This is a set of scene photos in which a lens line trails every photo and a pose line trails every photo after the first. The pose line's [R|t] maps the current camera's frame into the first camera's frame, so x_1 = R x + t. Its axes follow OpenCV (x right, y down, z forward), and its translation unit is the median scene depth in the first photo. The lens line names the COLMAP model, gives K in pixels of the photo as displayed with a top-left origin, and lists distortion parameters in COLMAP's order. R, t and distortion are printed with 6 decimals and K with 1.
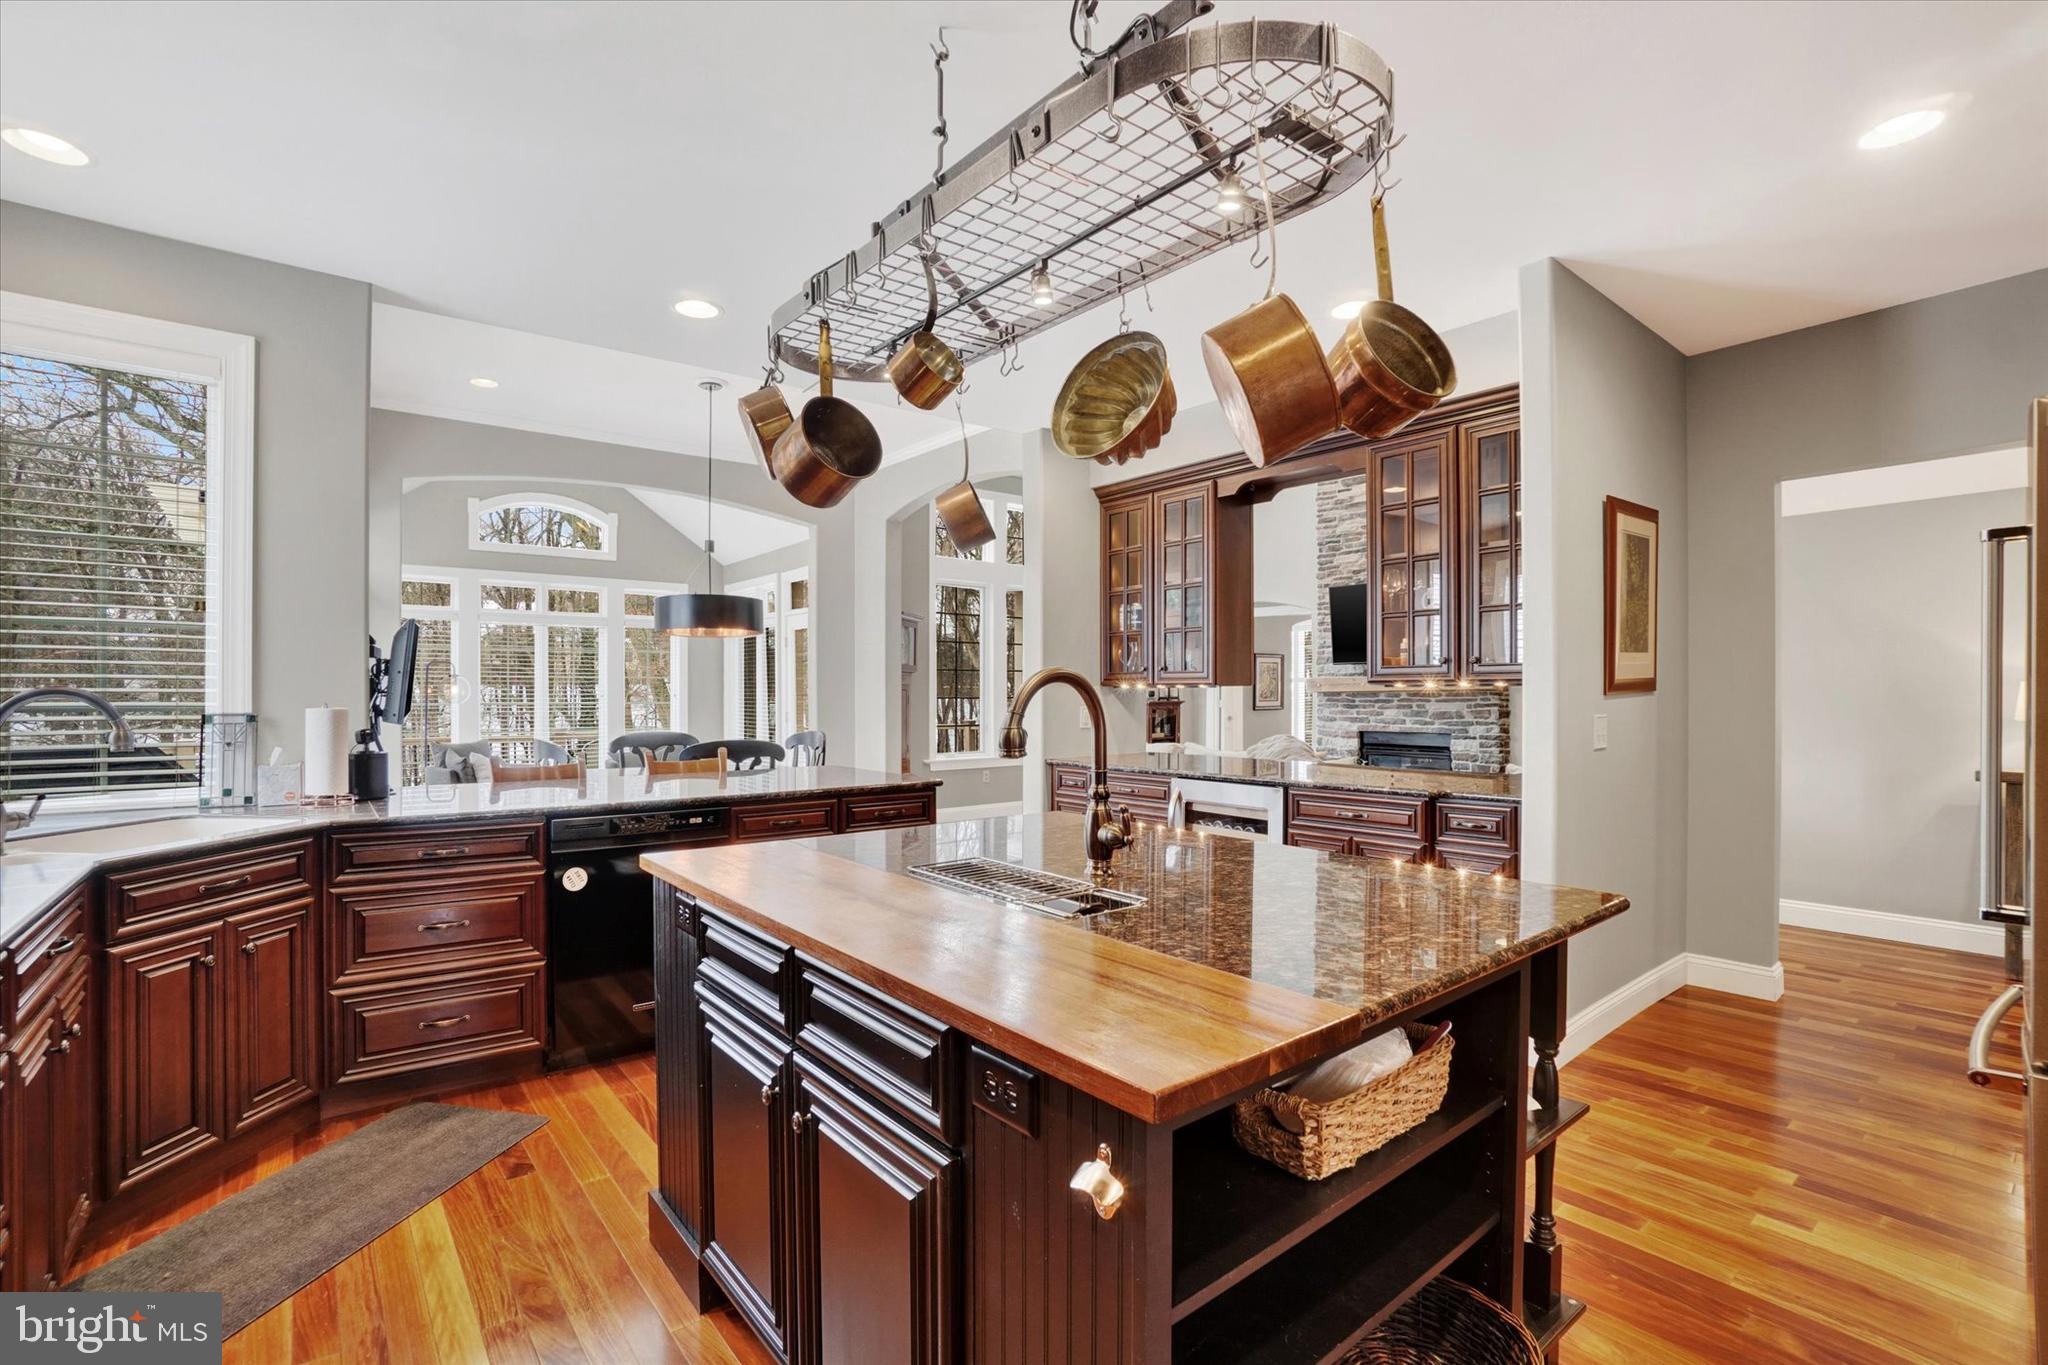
lens RADIAL K [[915.8, 0, 1026.0], [0, 915.8, 692.8], [0, 0, 1]] dist [-0.002370, 0.000156]
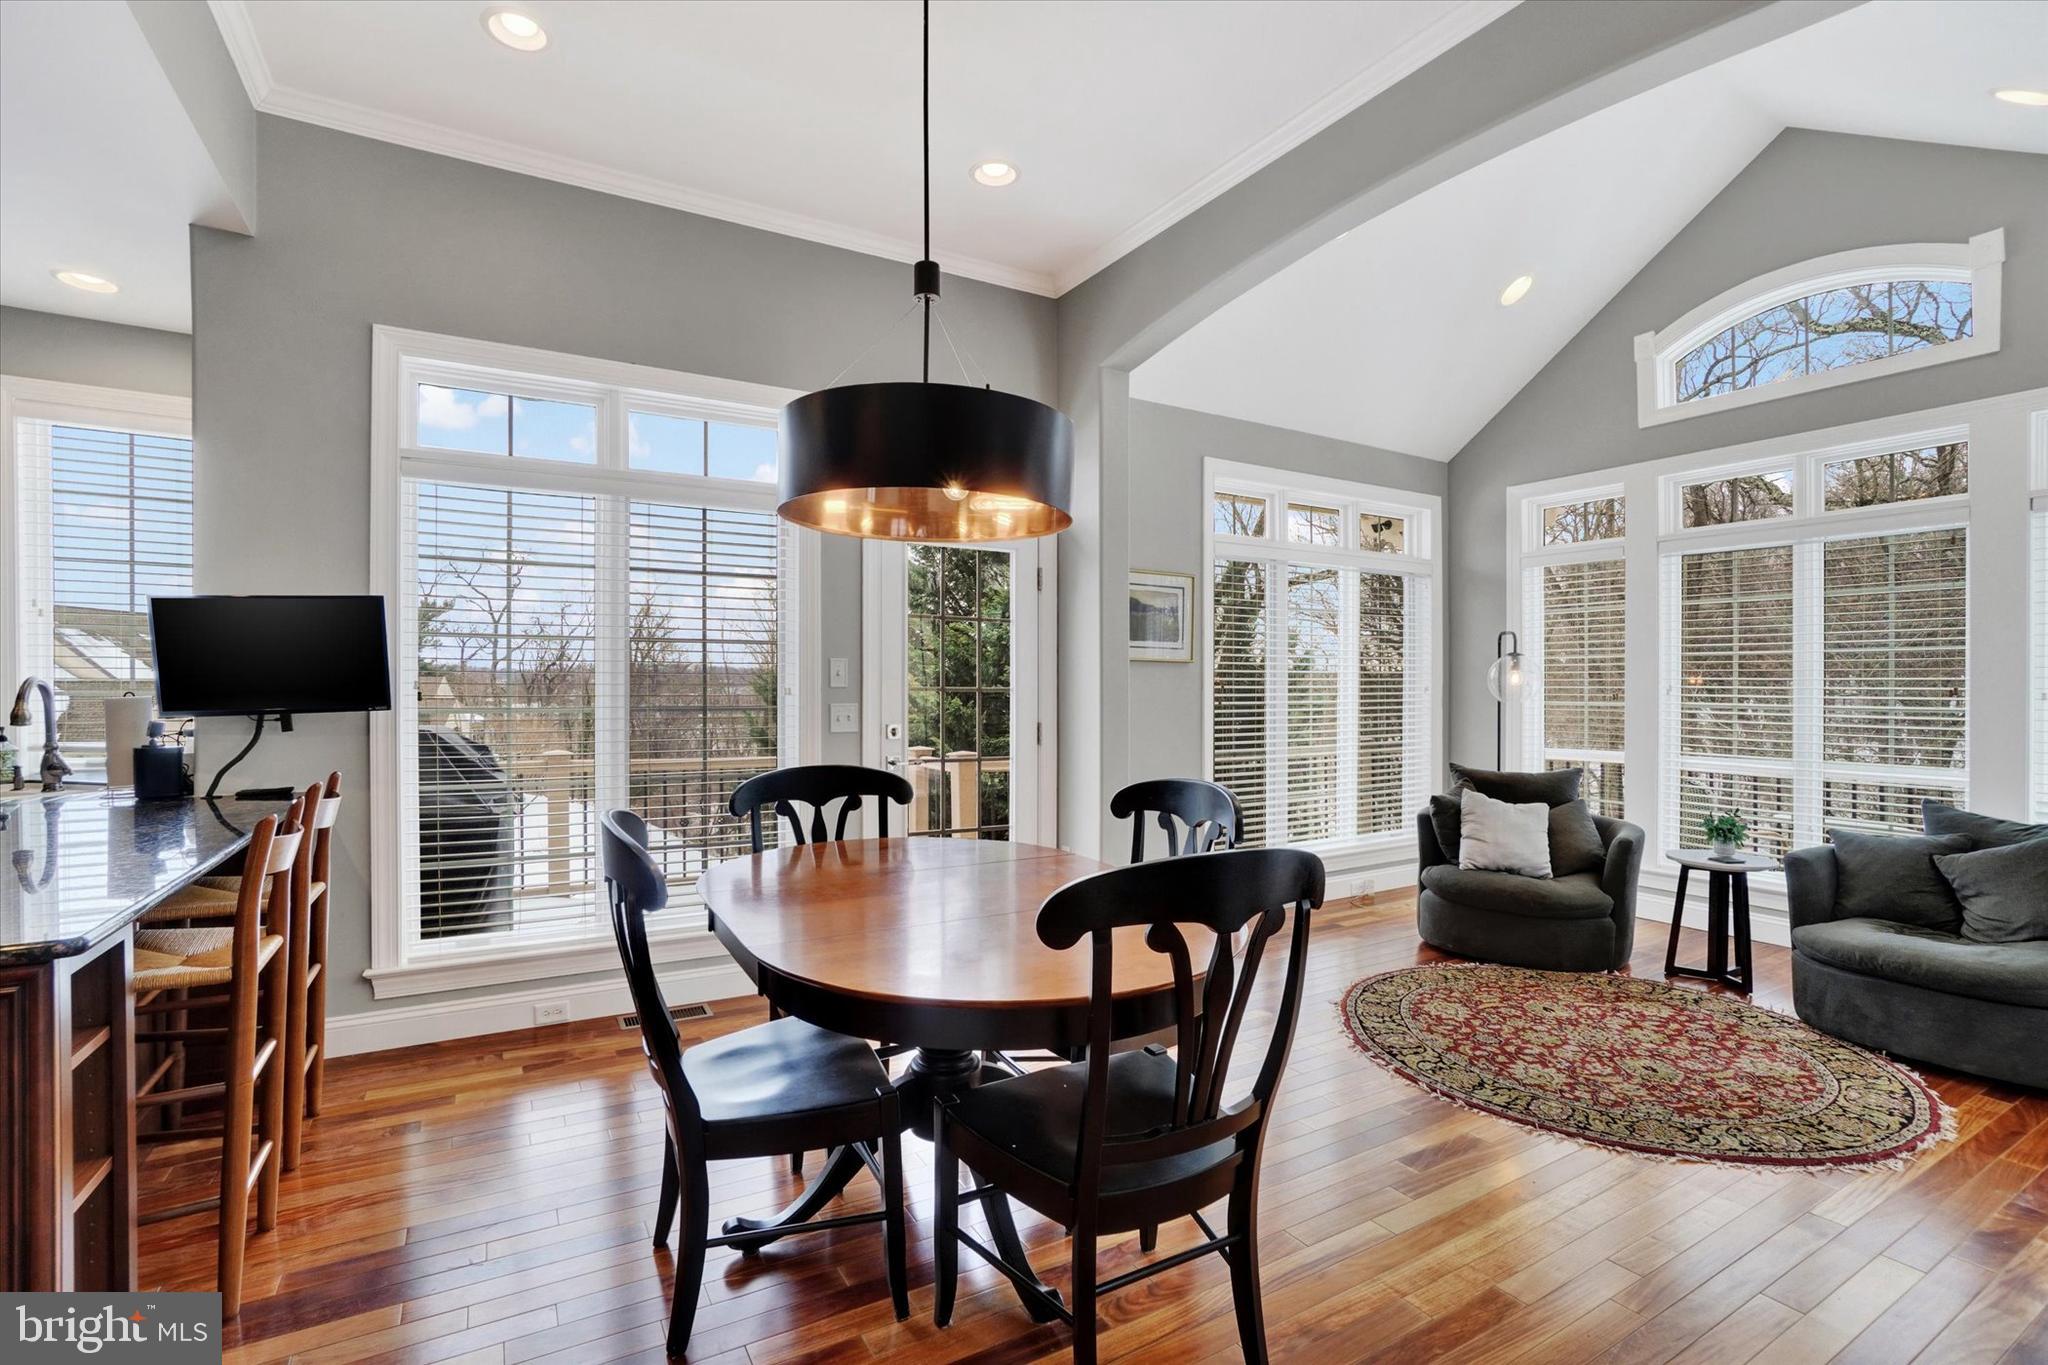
lens RADIAL K [[915.8, 0, 1026.6], [0, 915.8, 680.8], [0, 0, 1]] dist [-0.002370, 0.000156]
pose [[-0.160566, -0.005418, -0.987010, 0.033936], [0.004417, 0.999971, -0.006208, 0.004475], [0.987015, -0.005357, -0.160538, 1.153250]]
